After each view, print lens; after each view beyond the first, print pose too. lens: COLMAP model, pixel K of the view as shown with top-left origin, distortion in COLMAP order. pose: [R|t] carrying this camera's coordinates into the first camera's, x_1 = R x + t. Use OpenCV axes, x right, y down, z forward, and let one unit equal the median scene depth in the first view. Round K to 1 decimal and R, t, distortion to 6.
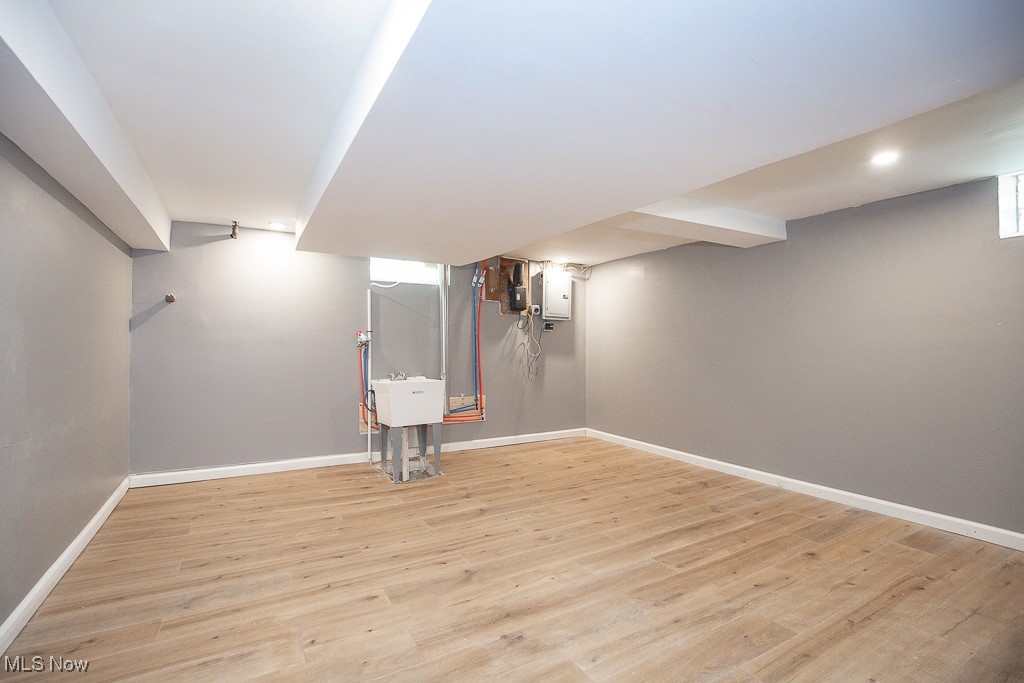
lens RADIAL K [[470.5, 0, 519.4], [0, 470.5, 341.2], [0, 0, 1]] dist [-0.012422, 0.003615]
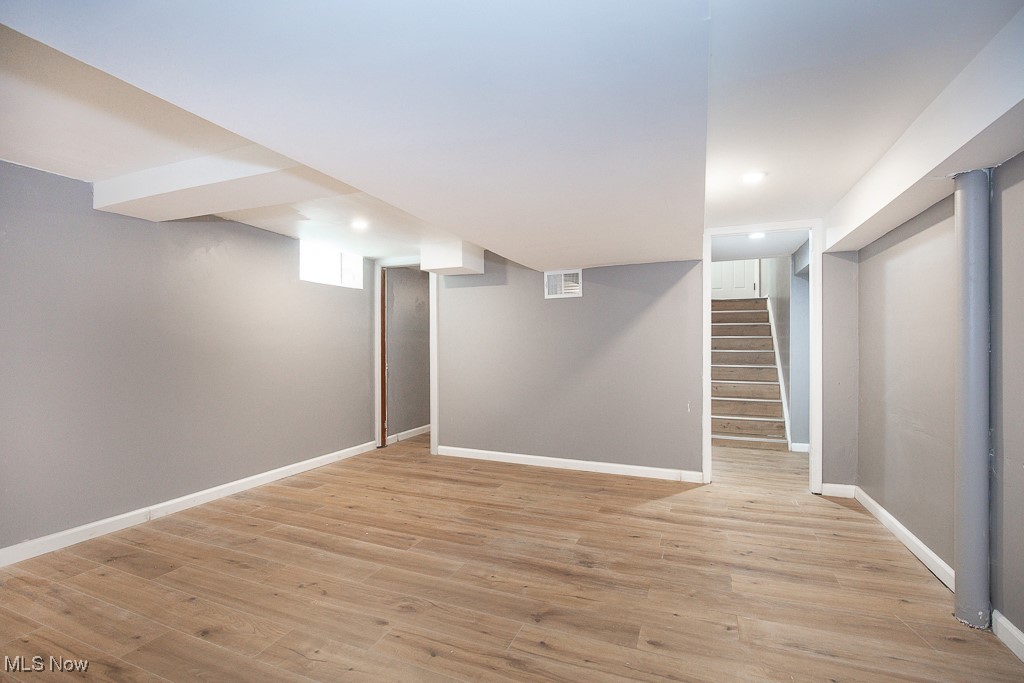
lens RADIAL K [[470.5, 0, 506.2], [0, 470.5, 345.7], [0, 0, 1]] dist [-0.012422, 0.003615]
pose [[-0.595951, -0.004815, 0.803006, -0.703041], [-0.009904, 0.999950, -0.001354, -0.001894], [-0.802960, -0.008760, -0.595969, 1.450647]]
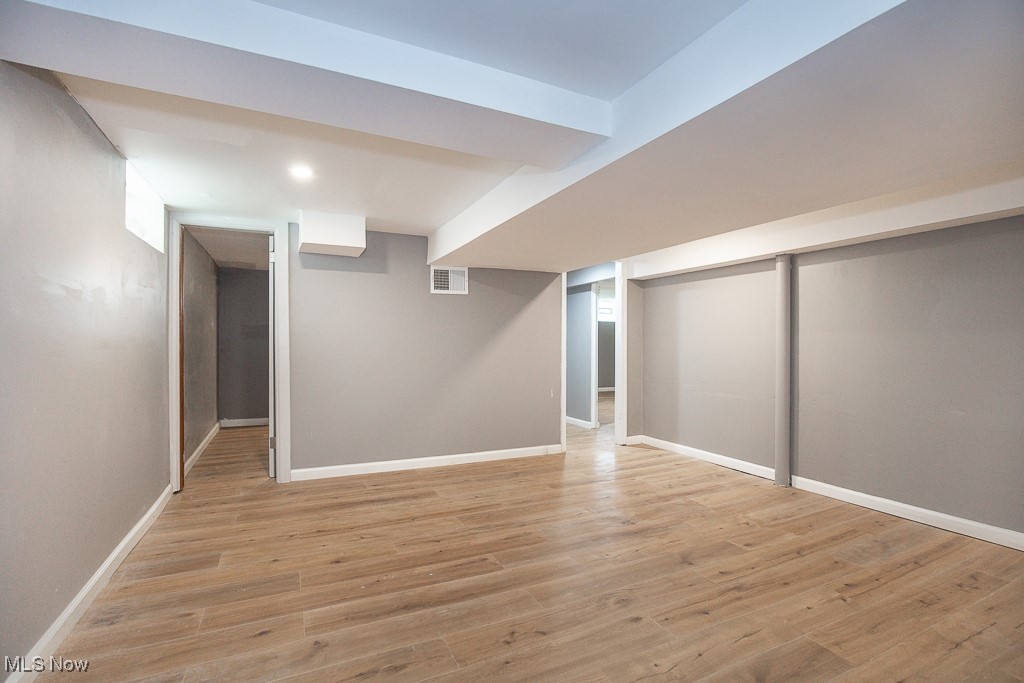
lens RADIAL K [[470.5, 0, 507.8], [0, 470.5, 342.7], [0, 0, 1]] dist [-0.012422, 0.003615]
pose [[-0.995764, -0.009676, 0.091439, 0.190869], [-0.010465, 0.999912, -0.008144, 0.008752], [-0.091352, -0.009066, -0.995777, 1.947743]]
